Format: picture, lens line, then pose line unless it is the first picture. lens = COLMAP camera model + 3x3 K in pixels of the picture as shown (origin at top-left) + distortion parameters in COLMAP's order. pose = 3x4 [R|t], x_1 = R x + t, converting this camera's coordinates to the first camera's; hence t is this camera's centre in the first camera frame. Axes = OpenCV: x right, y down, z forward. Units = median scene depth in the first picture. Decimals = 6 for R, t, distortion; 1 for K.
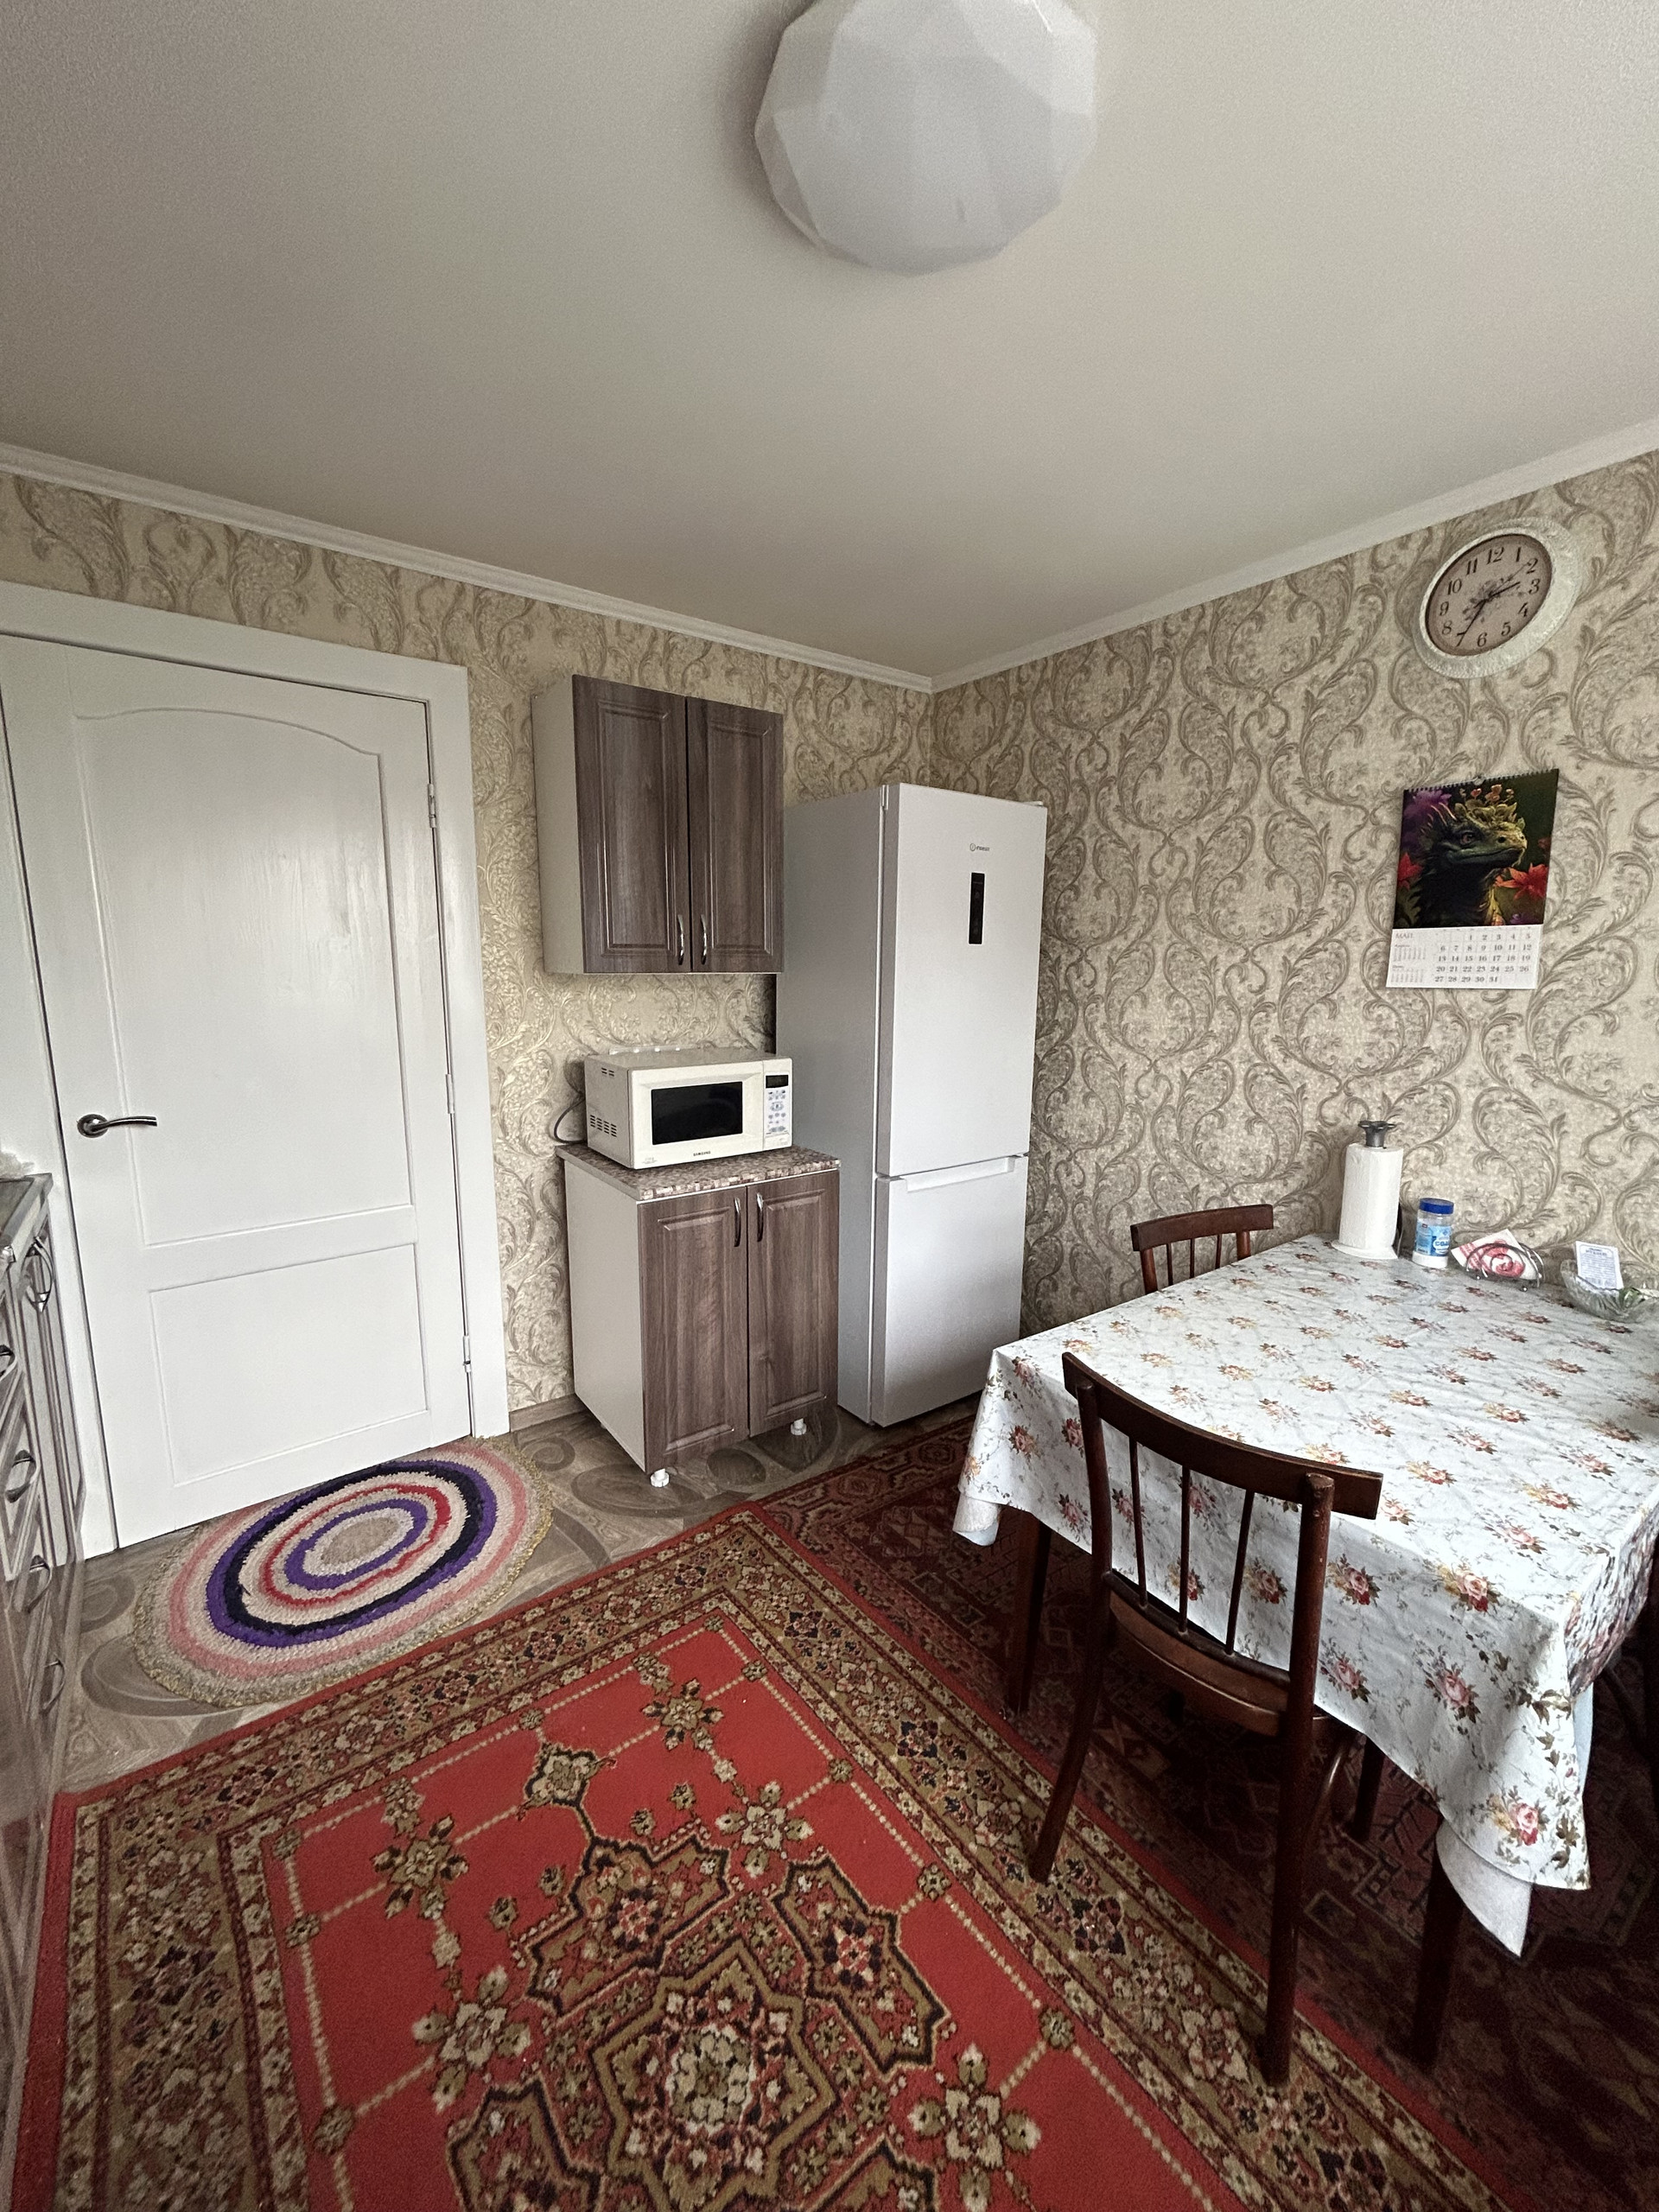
lens RADIAL K [[896.7, 0, 832.7], [0, 896.7, 1105.4], [0, 0, 1]] dist [0.000889, 0.001352]
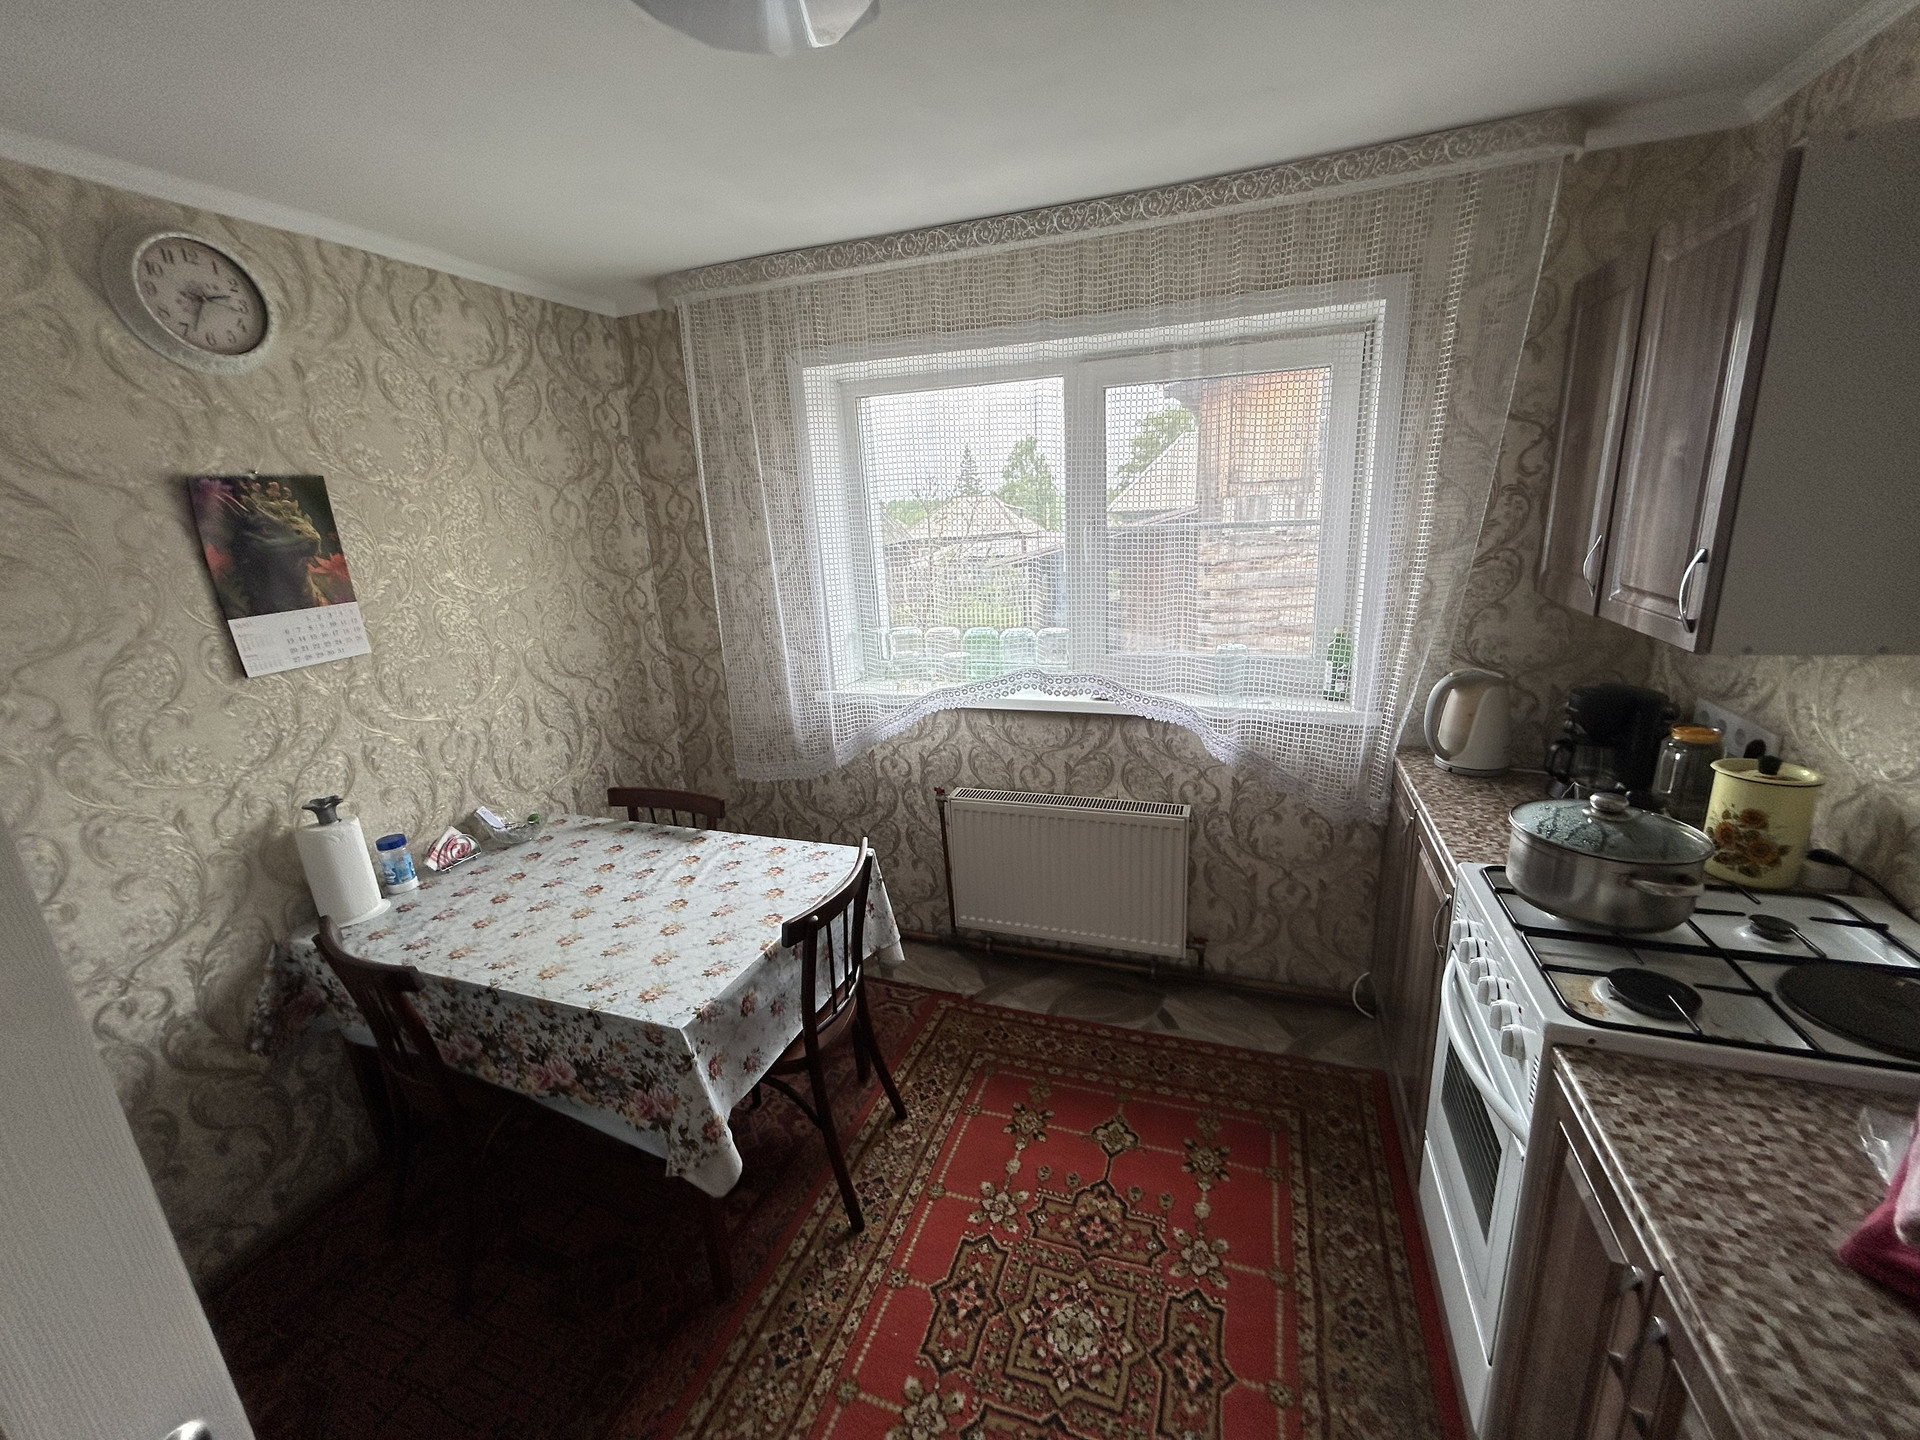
lens RADIAL K [[778.3, 0, 960.4], [0, 778.3, 712.9], [0, 0, 1]] dist [0.000889, 0.001352]
pose [[-0.549742, -0.197540, 0.811641, -0.774923], [0.185494, 0.918510, 0.349188, -0.381470], [-0.814479, 0.342518, -0.468301, 1.192136]]
